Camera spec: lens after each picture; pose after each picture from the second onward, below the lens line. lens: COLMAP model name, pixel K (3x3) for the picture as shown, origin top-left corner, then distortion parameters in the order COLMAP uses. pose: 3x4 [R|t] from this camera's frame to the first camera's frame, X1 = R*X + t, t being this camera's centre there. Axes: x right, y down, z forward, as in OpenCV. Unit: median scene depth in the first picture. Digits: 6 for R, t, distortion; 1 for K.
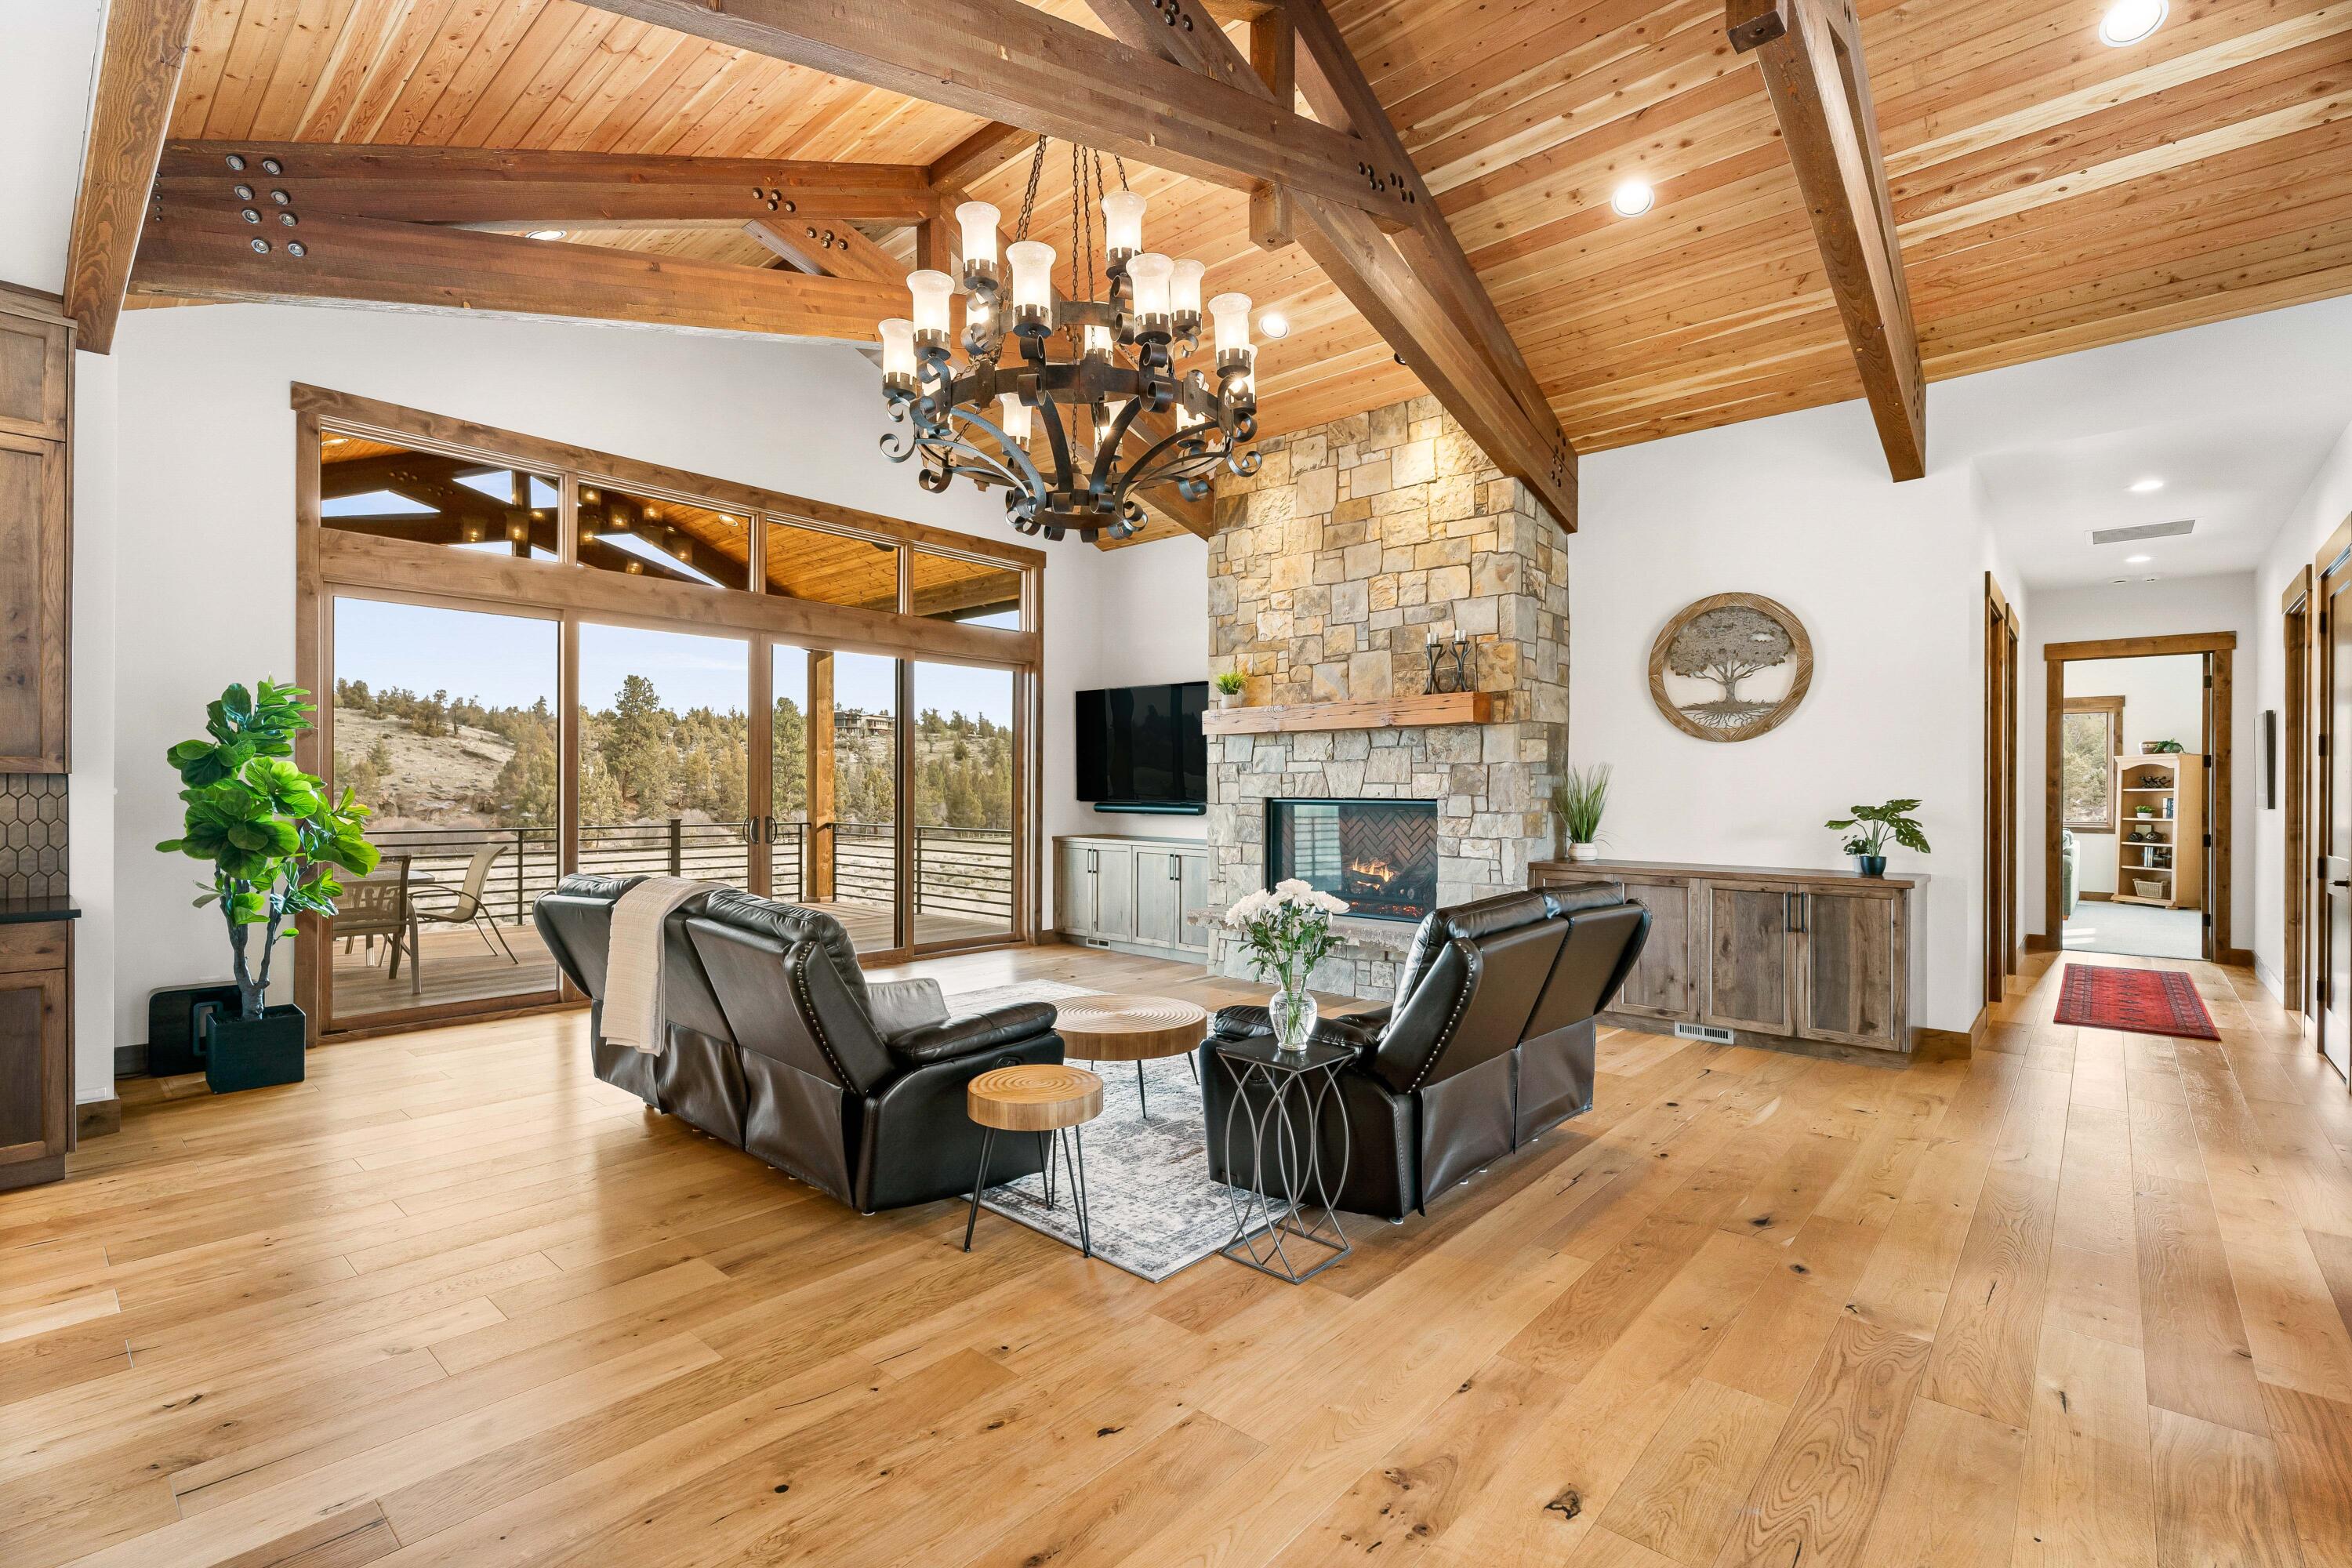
lens RADIAL K [[1060.0, 0, 1178.6], [0, 1060.0, 789.1], [0, 0, 1]] dist [-0.002617, 0.000802]
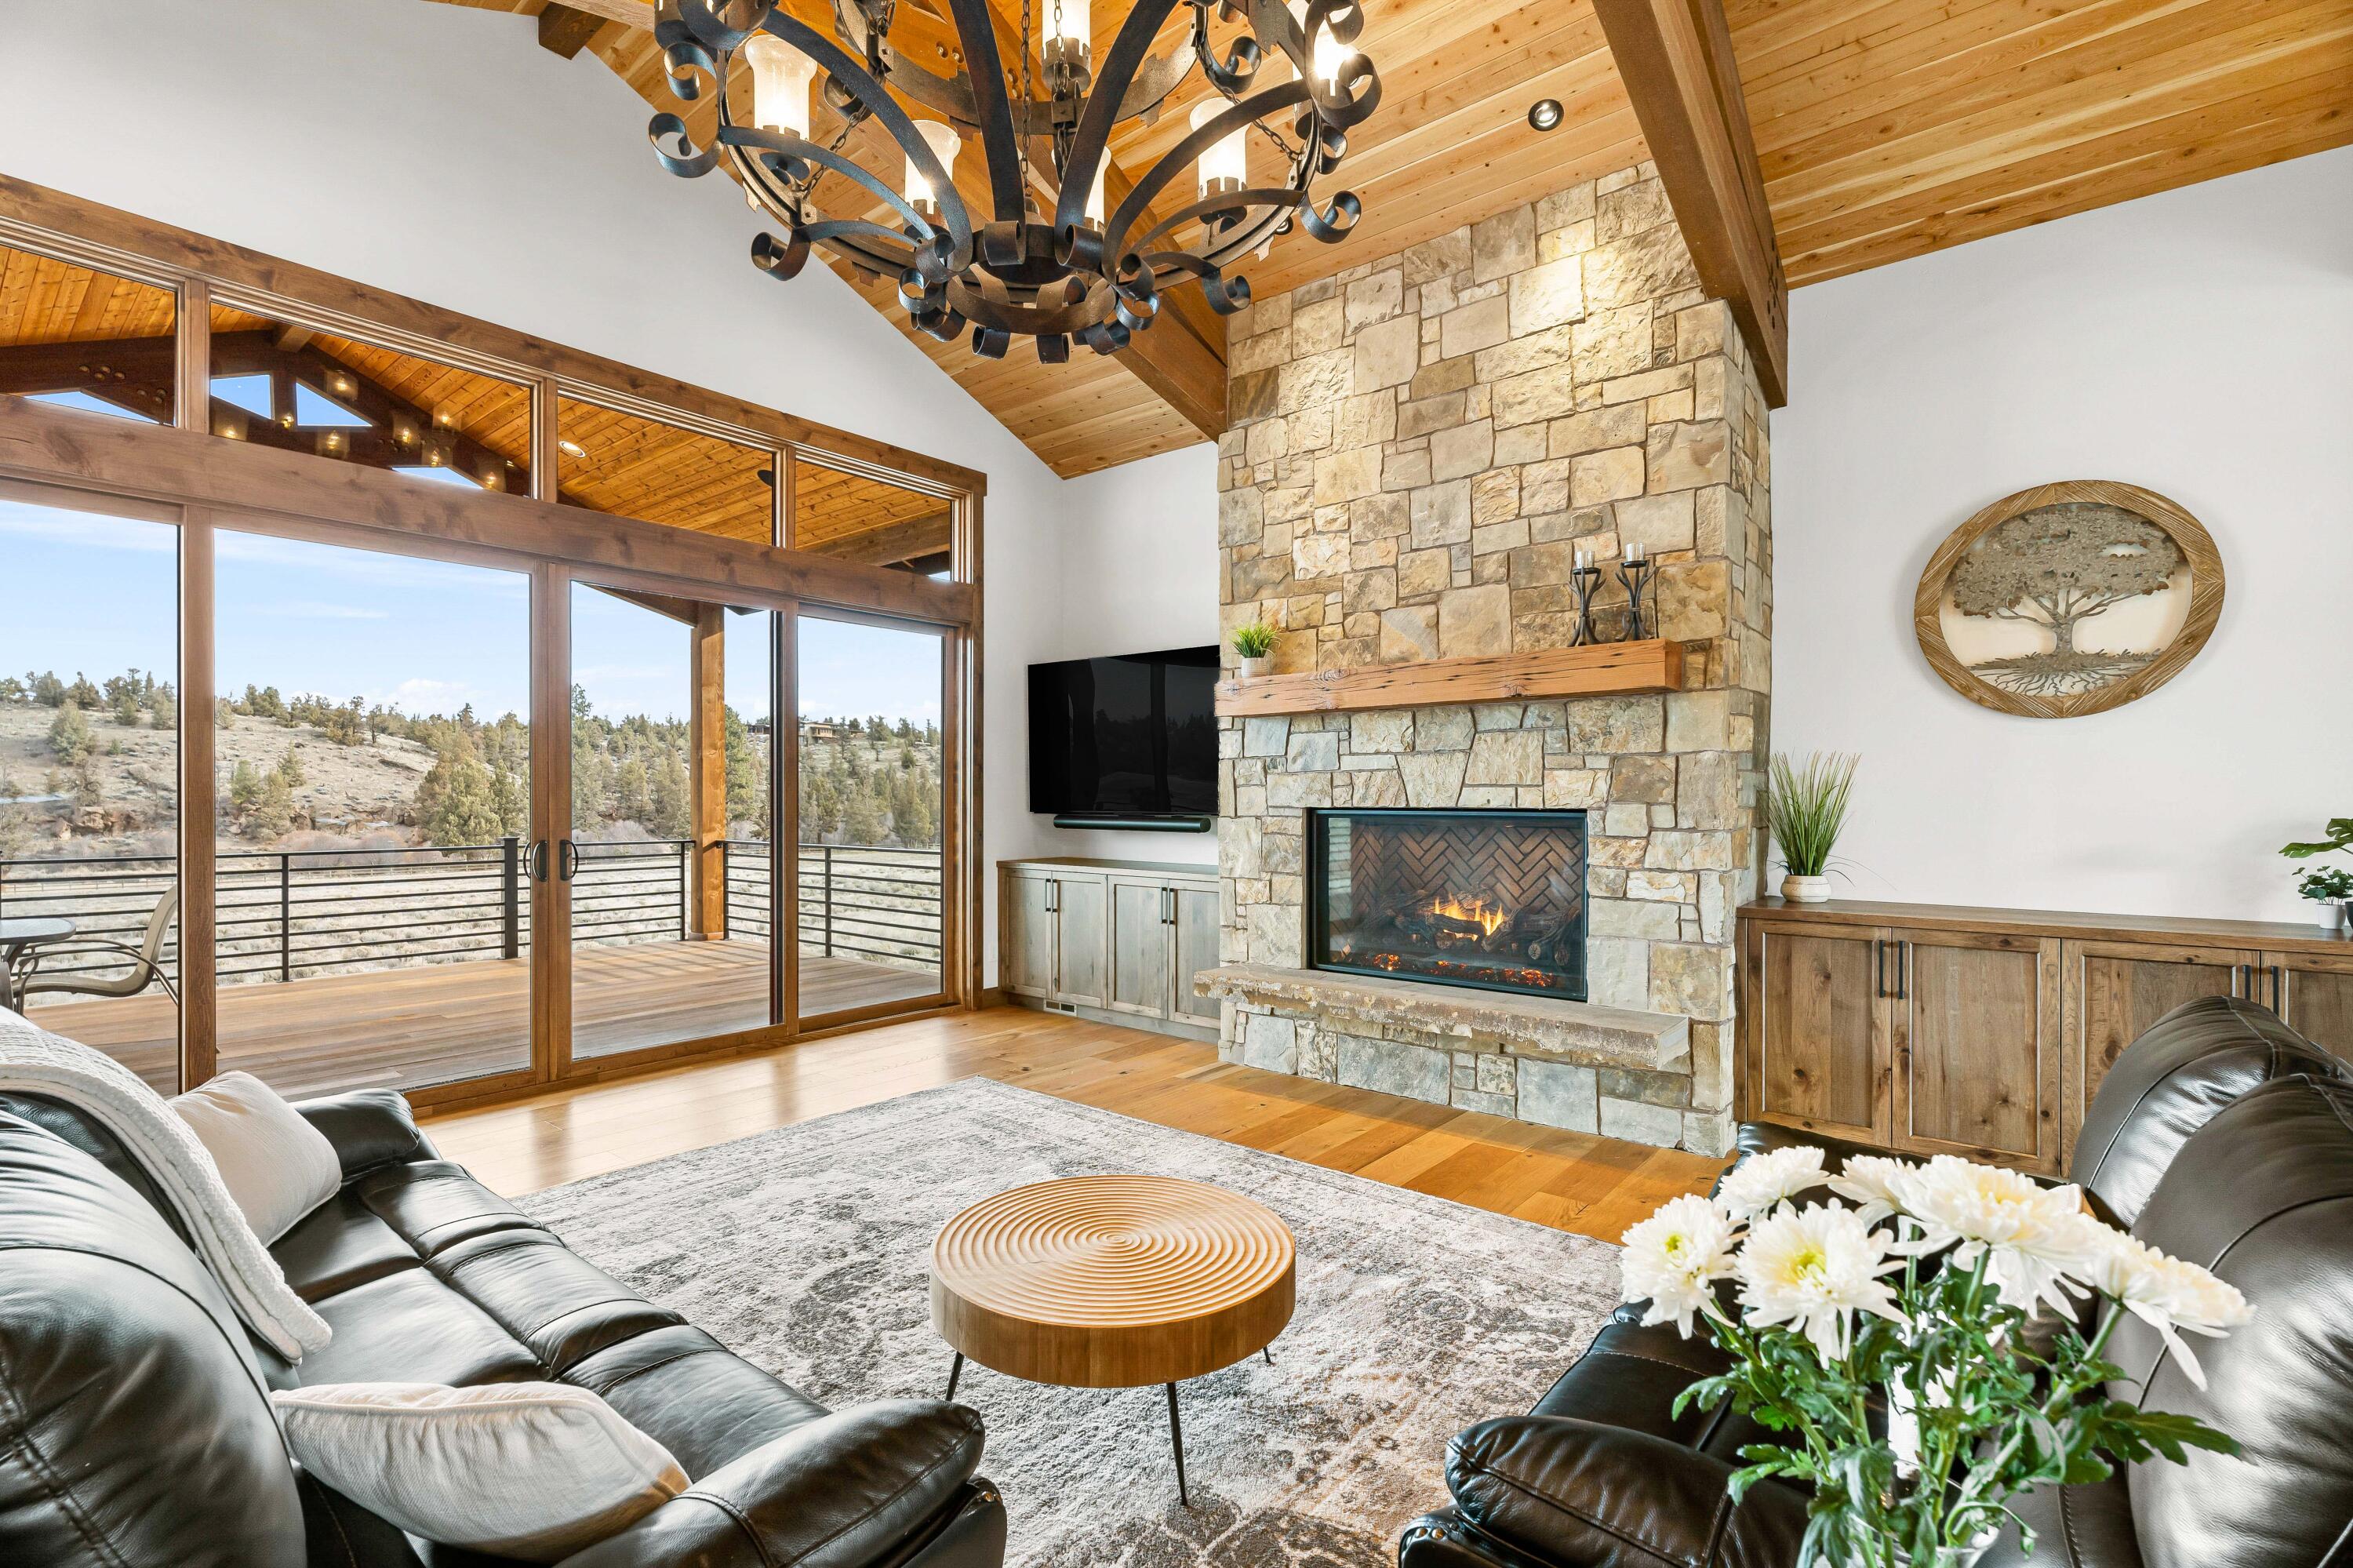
lens RADIAL K [[1060.5, 0, 1167.8], [0, 1060.5, 794.7], [0, 0, 1]] dist [-0.002617, 0.000802]
pose [[0.999369, -0.004257, 0.035252, -0.034120], [0.004348, 0.999987, -0.002504, 0.000942], [-0.035241, 0.002655, 0.999375, 0.337406]]
